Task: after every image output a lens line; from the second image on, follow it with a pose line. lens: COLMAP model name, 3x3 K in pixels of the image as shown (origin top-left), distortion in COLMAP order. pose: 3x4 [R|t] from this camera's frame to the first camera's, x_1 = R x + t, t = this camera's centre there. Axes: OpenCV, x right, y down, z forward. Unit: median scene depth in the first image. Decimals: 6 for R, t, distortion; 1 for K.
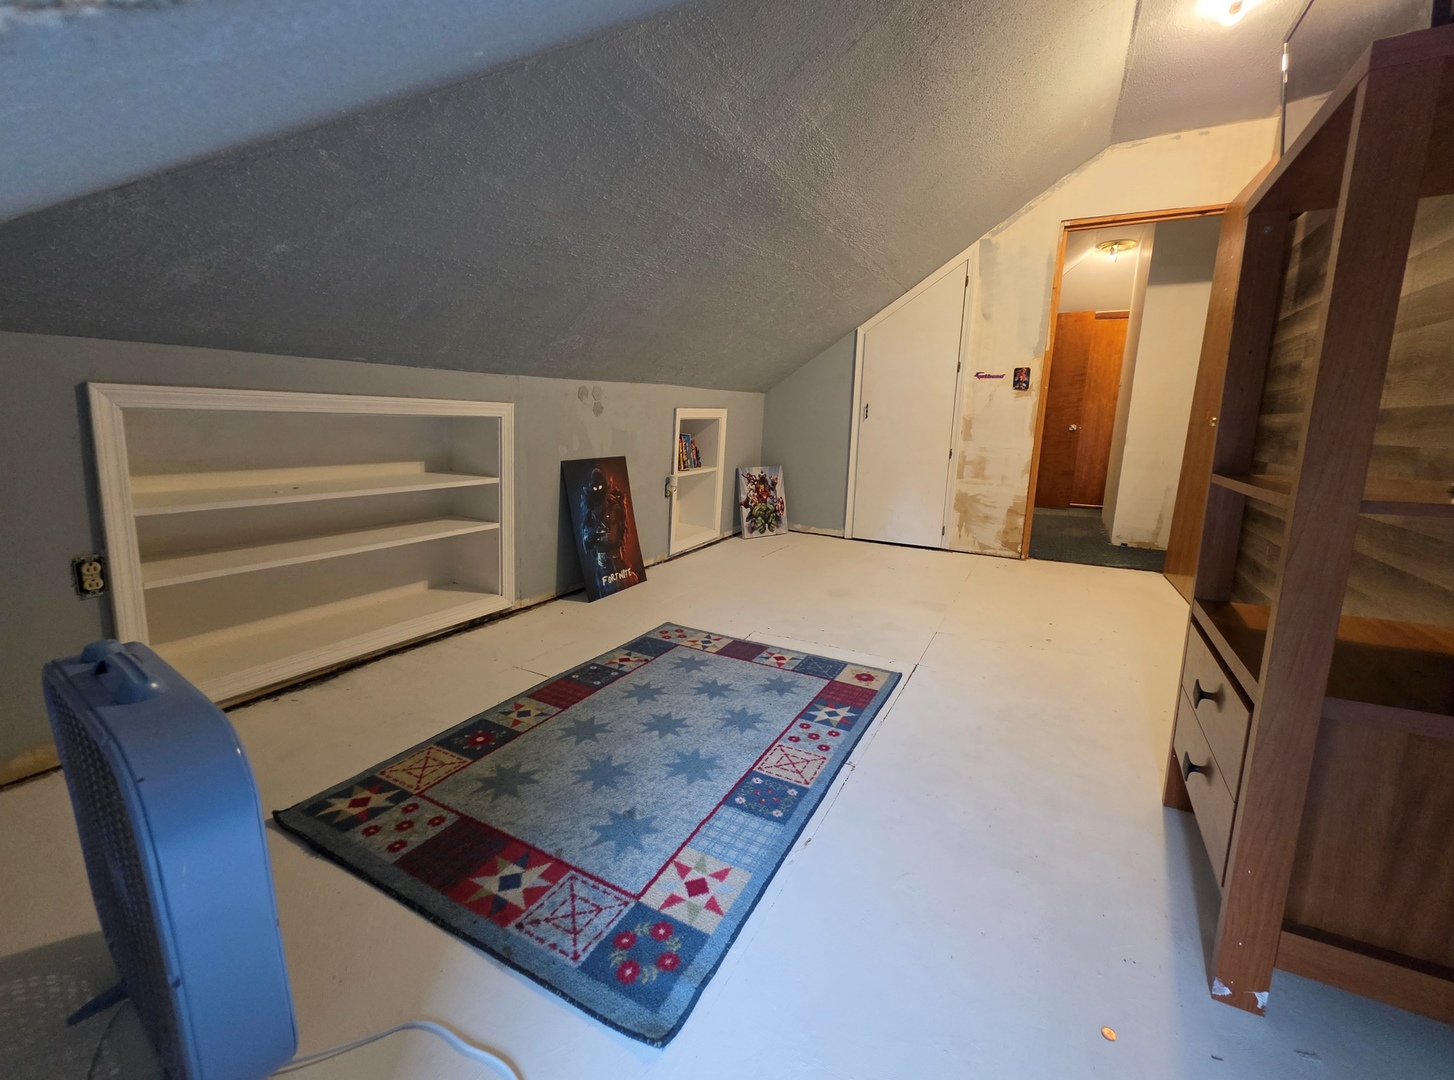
lens RADIAL K [[621.6, 0, 727.0], [0, 621.6, 540.0], [0, 0, 1]] dist [-0.000283, 0.000002]
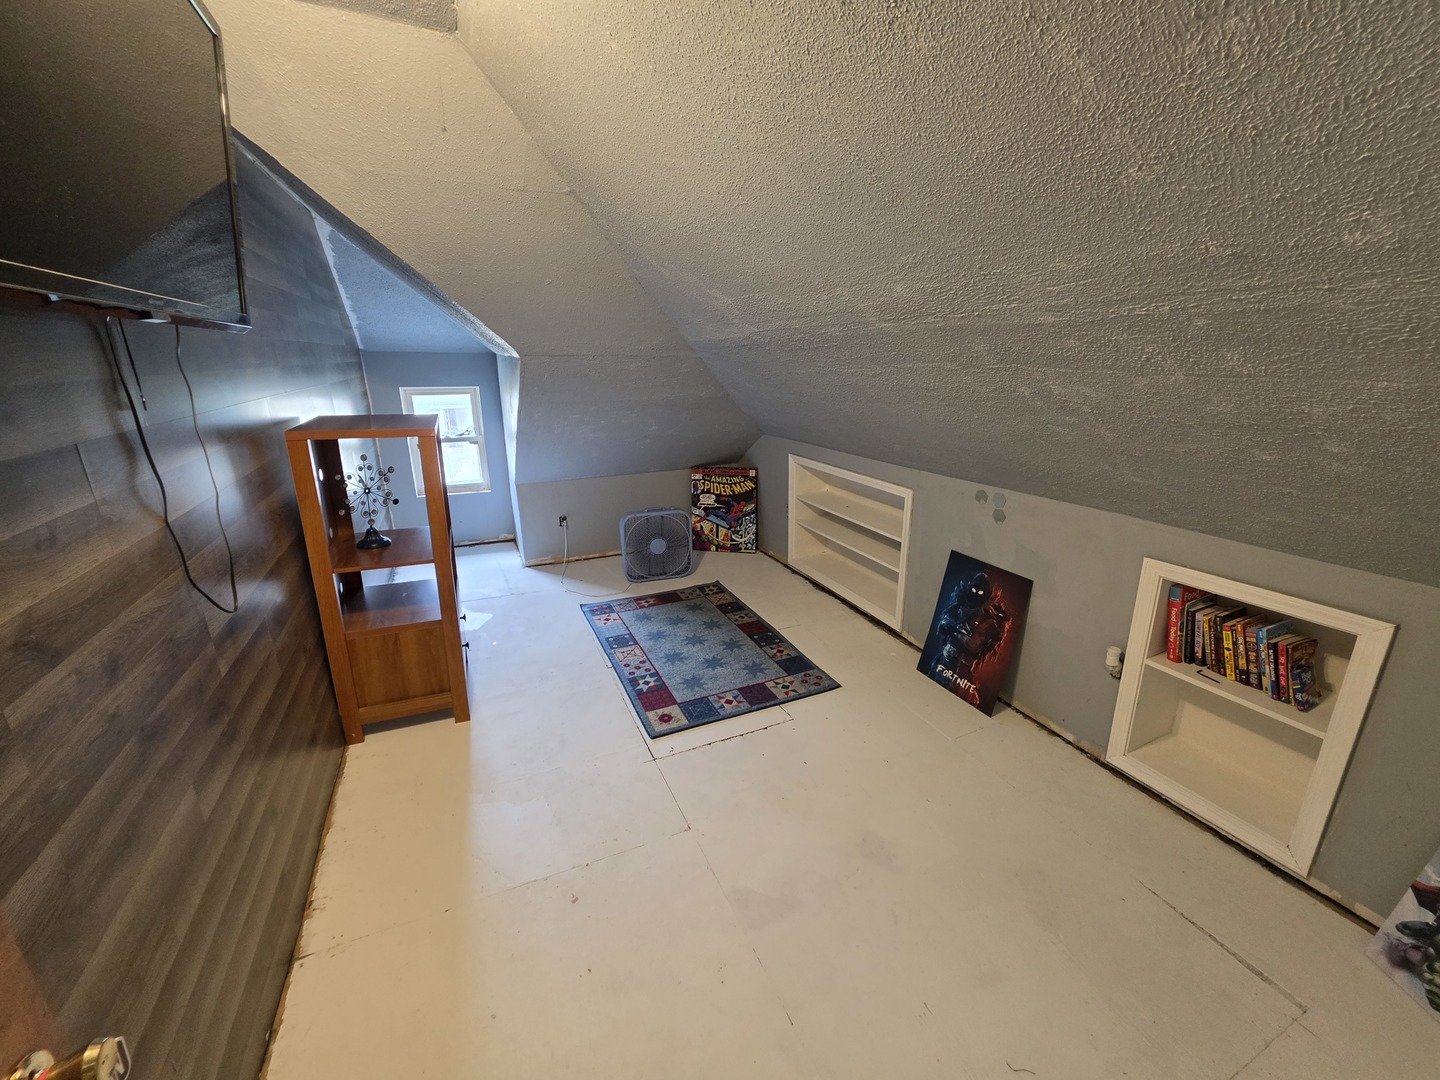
lens RADIAL K [[575.1, 0, 720.0], [0, 575.1, 540.0], [0, 0, 1]] dist [-0.002243, -0.000036]
pose [[-0.611435, 0.220352, -0.759995, 1.002327], [-0.168038, 0.902381, 0.396826, -0.631508], [0.773247, 0.370341, -0.514720, 1.583260]]
